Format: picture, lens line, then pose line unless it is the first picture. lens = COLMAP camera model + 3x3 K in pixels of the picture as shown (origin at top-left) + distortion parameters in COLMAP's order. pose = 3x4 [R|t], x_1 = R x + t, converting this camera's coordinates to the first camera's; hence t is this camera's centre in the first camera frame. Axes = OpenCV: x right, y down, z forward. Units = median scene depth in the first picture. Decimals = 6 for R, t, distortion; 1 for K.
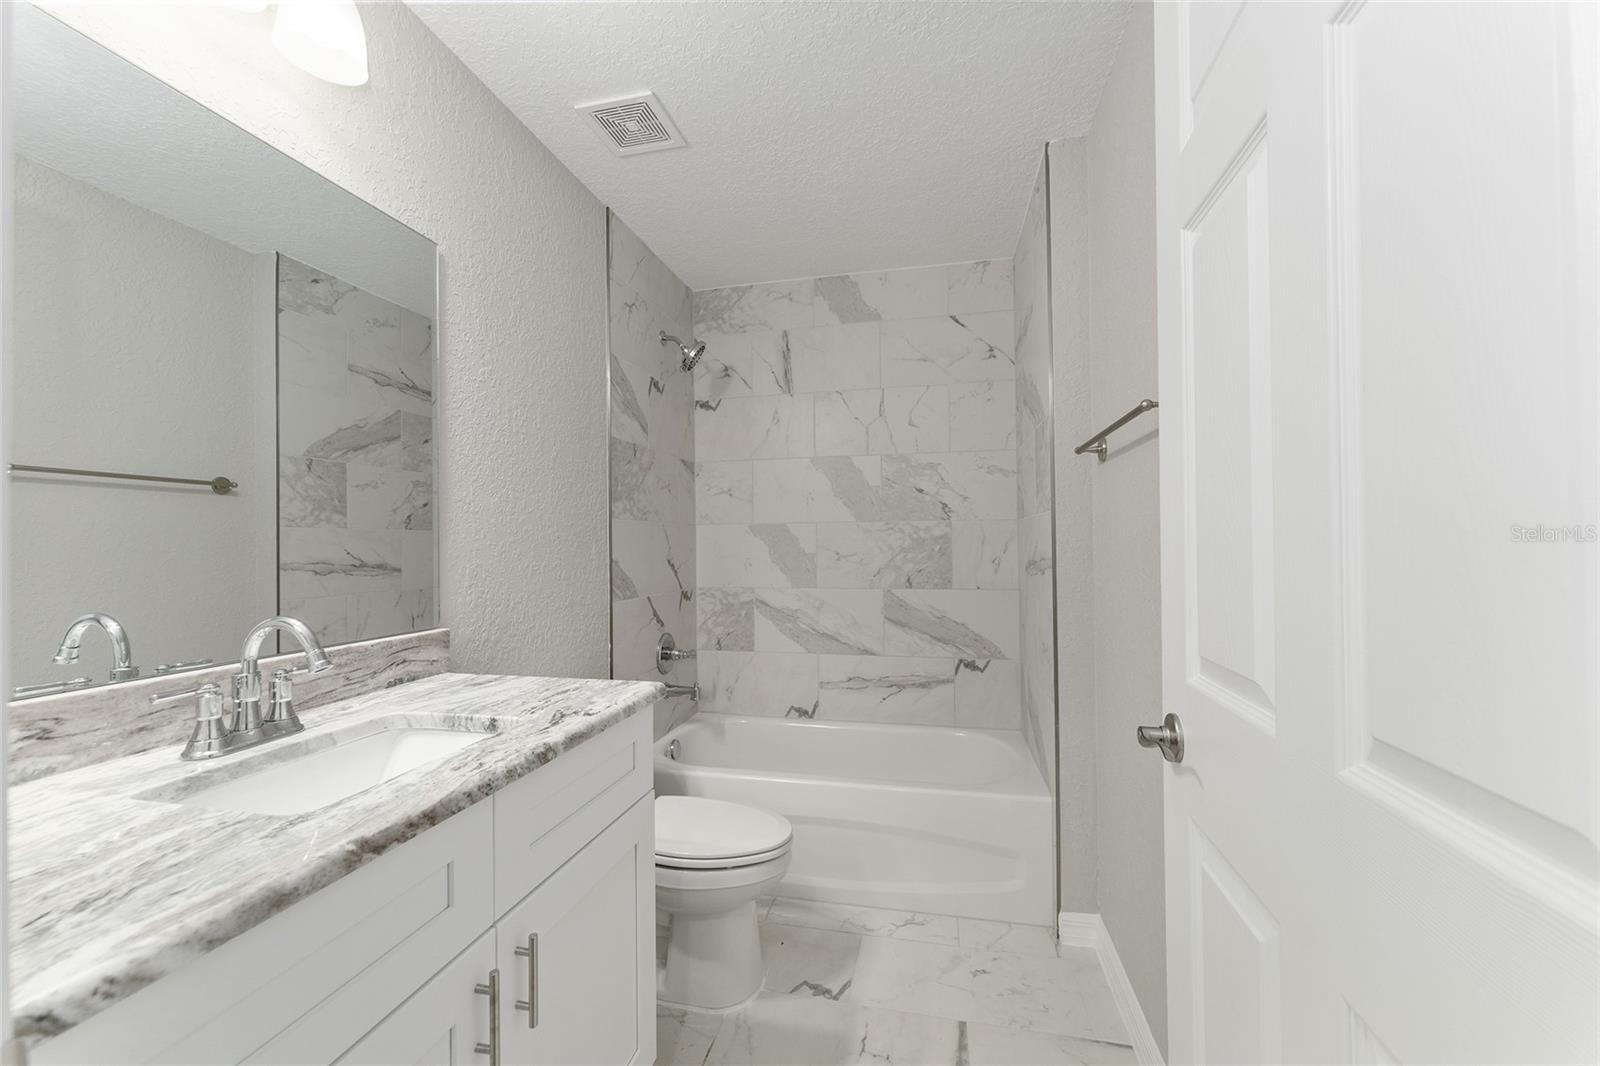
lens RADIAL K [[635.0, 0, 794.5], [0, 635.0, 536.8], [0, 0, 1]] dist [0.000124, -0.000334]
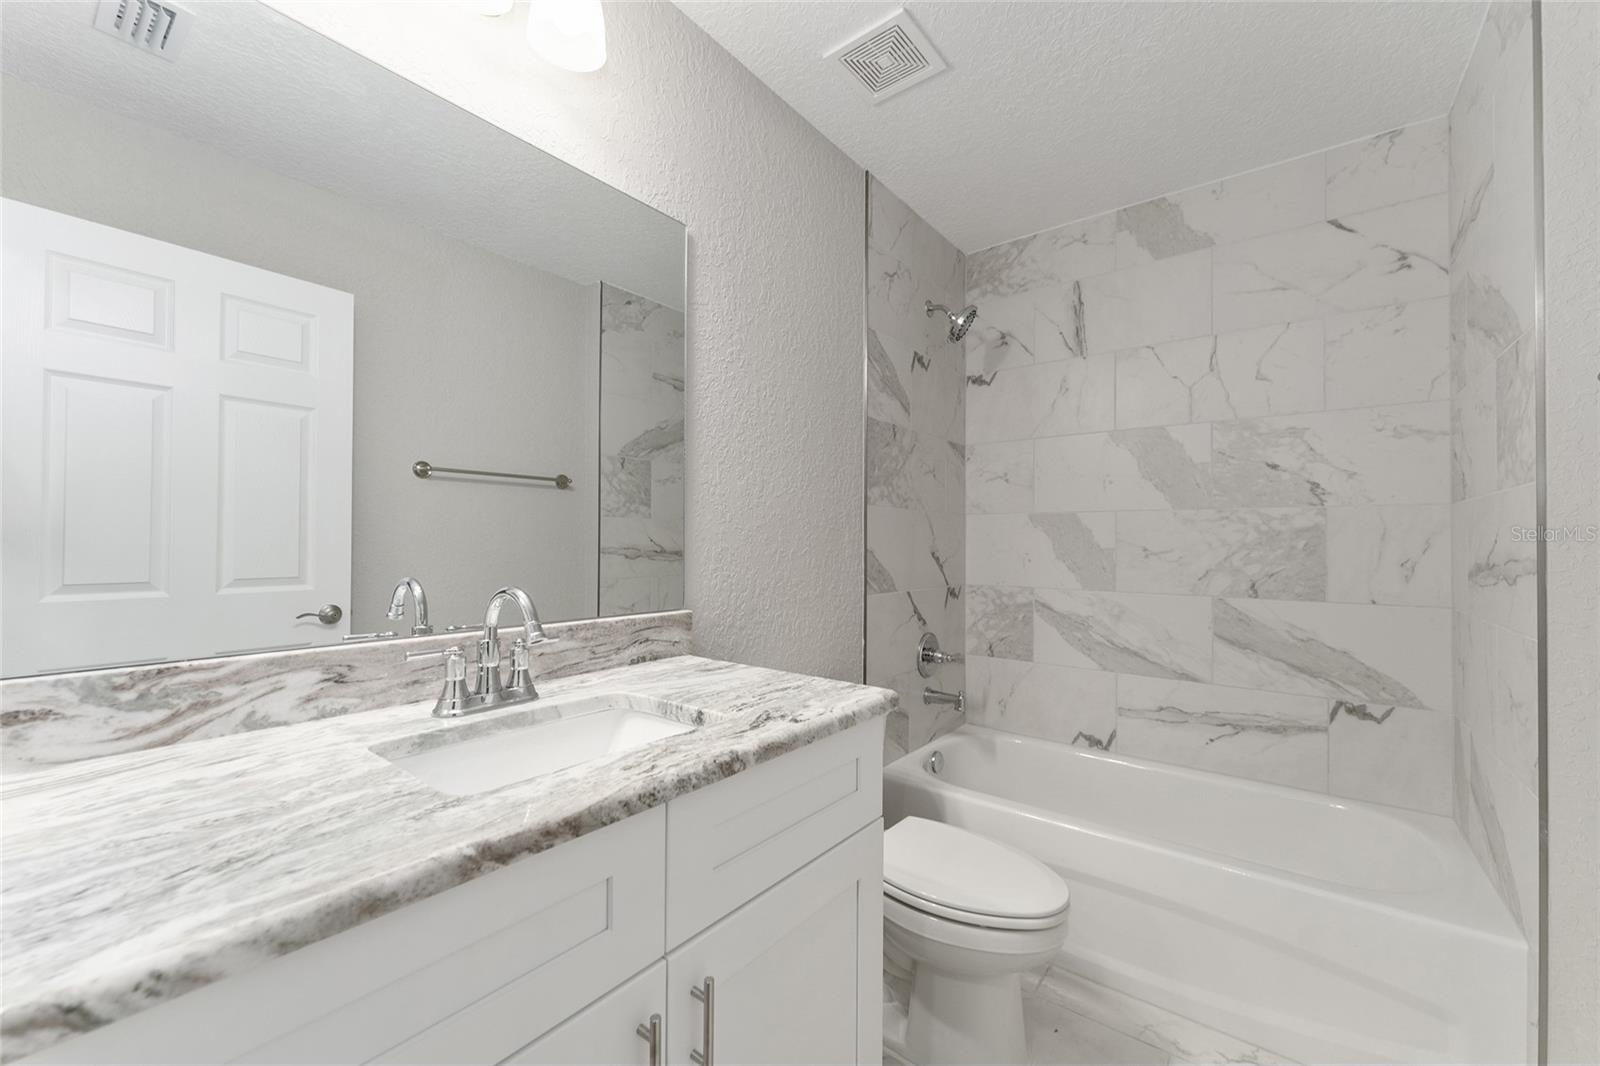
lens RADIAL K [[635.0, 0, 794.5], [0, 635.0, 536.8], [0, 0, 1]] dist [0.000124, -0.000334]
pose [[0.902201, 0.011557, -0.431160, 0.024113], [-0.010825, 0.999933, 0.004151, 0.020305], [0.431179, 0.000922, 0.902266, 0.154383]]
